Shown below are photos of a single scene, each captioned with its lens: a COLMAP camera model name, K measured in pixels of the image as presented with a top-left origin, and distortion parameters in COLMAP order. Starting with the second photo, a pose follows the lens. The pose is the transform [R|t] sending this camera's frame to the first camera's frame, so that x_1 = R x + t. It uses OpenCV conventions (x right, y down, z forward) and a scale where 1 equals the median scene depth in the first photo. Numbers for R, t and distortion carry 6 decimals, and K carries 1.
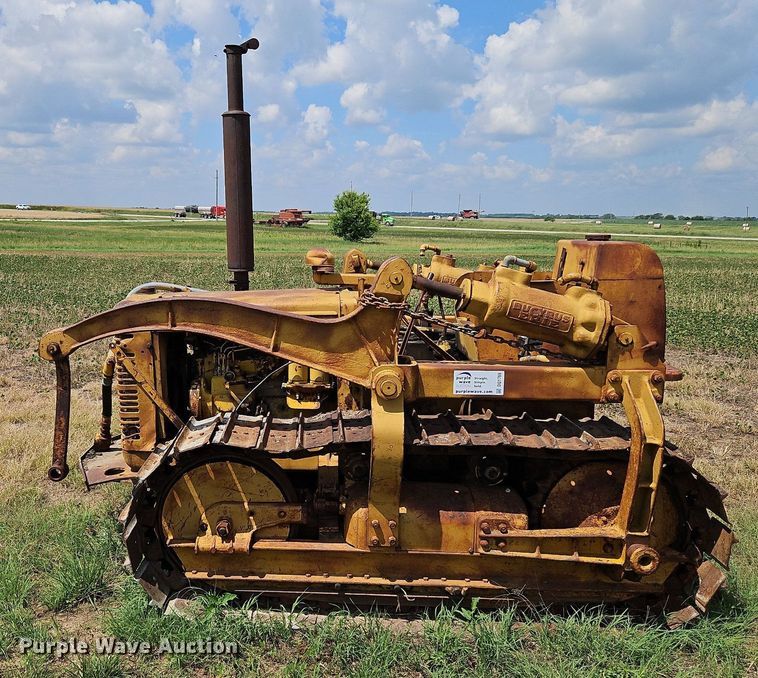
lens RADIAL K [[719.2, 0, 315.2], [0, 719.2, 322.2], [0, 0, 1]] dist [0.061790, 0.000000]
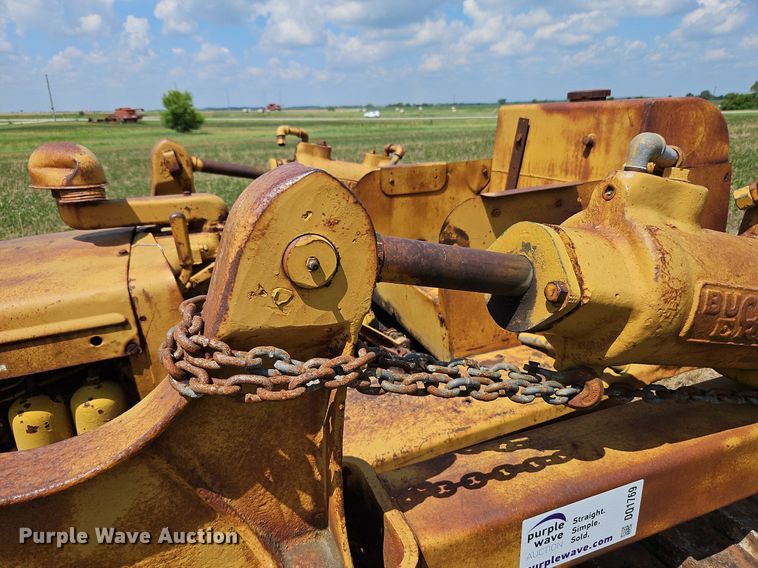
lens RADIAL K [[515.4, 0, 363.1], [0, 515.4, 282.3], [0, 0, 1]] dist [0.028951, -0.019243]
pose [[0.930783, -0.154149, 0.331484, 0.005232], [0.093840, 0.977116, 0.190889, -0.006185], [-0.353323, -0.146570, 0.923948, 0.061330]]
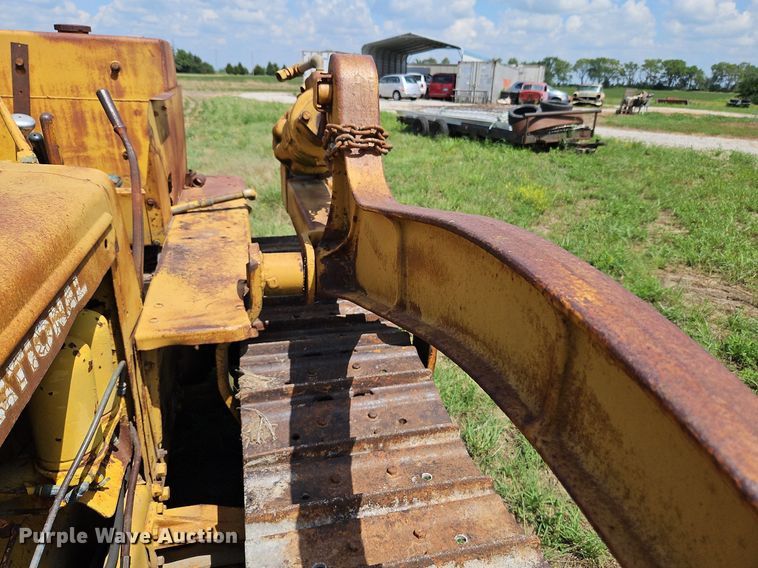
lens RADIAL K [[515.4, 0, 375.0], [0, 515.4, 279.8], [0, 0, 1]] dist [0.028951, -0.019243]
pose [[-0.263002, -0.375414, 0.888760, -0.022649], [0.089468, 0.907731, 0.409903, -0.007077], [-0.960638, 0.187321, -0.205148, 0.081136]]
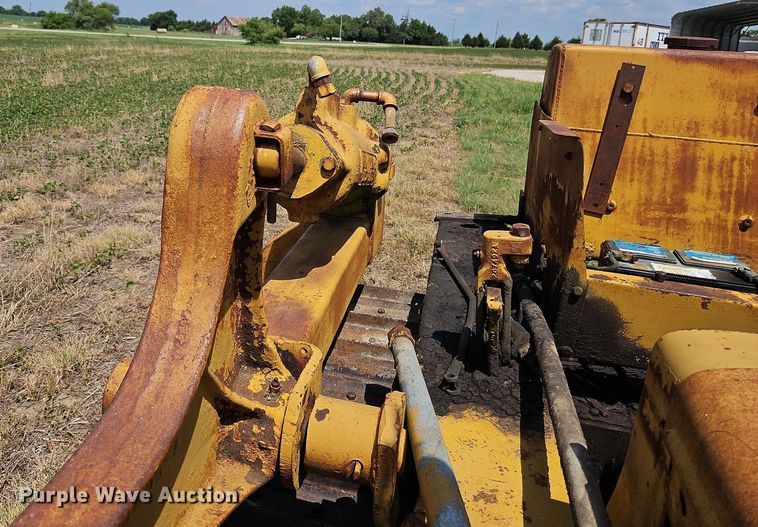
lens RADIAL K [[636.4, 0, 275.8], [0, 636.4, 163.4], [0, 0, 1]] dist [0.063508, -0.067646]
pose [[0.267876, -0.194930, 0.943528, -0.012574], [0.081650, 0.980389, 0.179364, -0.013019], [-0.959987, 0.028991, 0.278539, 0.108494]]
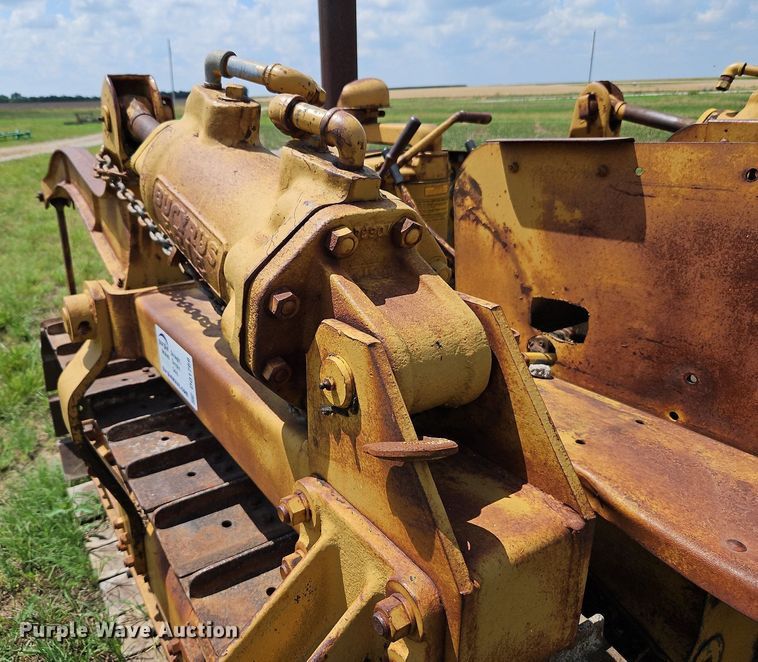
lens RADIAL K [[608.0, 0, 315.6], [0, 608.0, 315.3], [0, 0, 1]] dist [0.046612, -0.030875]
pose [[0.517619, 0.254309, -0.816944, 0.042165], [-0.083603, 0.965271, 0.247511, -0.003344], [0.851517, -0.059817, 0.520903, 0.065087]]
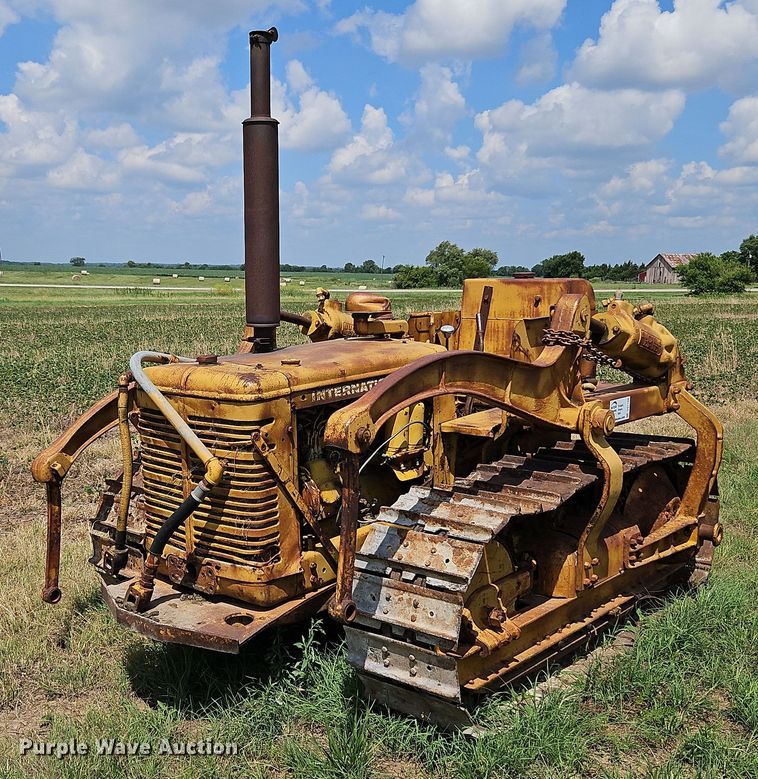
lens RADIAL K [[926.1, 0, 292.7], [0, 926.1, 383.1], [0, 0, 1]] dist [0.069199, 0.000000]
pose [[0.664108, -0.101133, 0.740765, -0.081668], [0.110903, 0.993173, 0.036166, -0.004305], [-0.739366, 0.058135, 0.670790, 0.031979]]
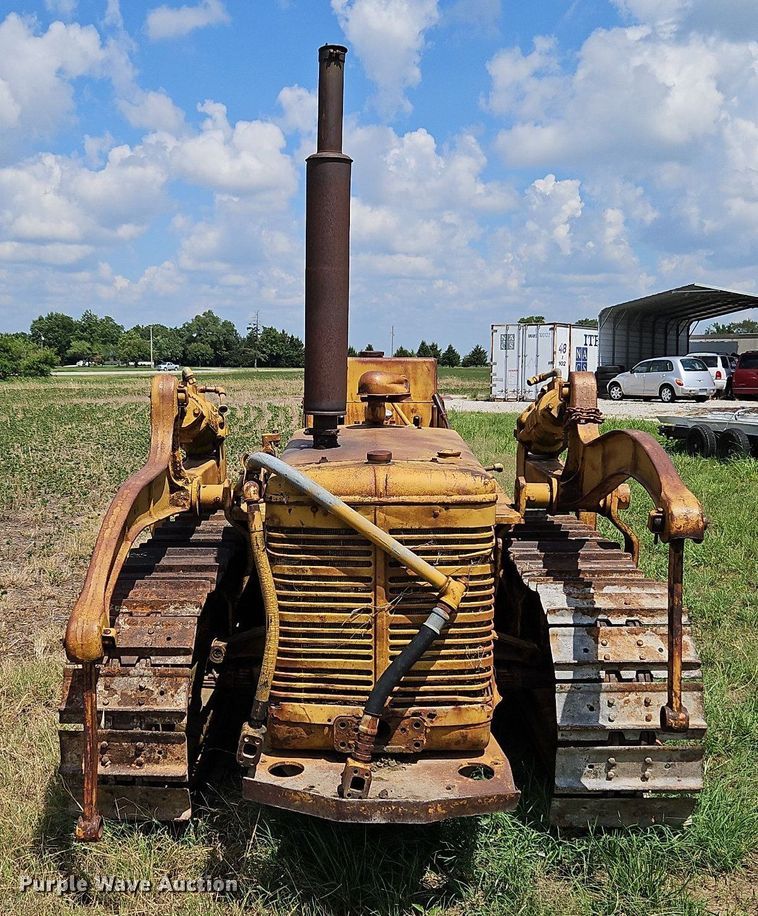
lens RADIAL K [[1056.7, 0, 344.7], [0, 1056.7, 472.3], [0, 0, 1]] dist [0.091234, 0.000000]
pose [[-0.007636, -0.121253, 0.992592, -0.099539], [0.130565, 0.984003, 0.121208, -0.012867], [-0.991410, 0.130523, 0.008318, 0.098245]]
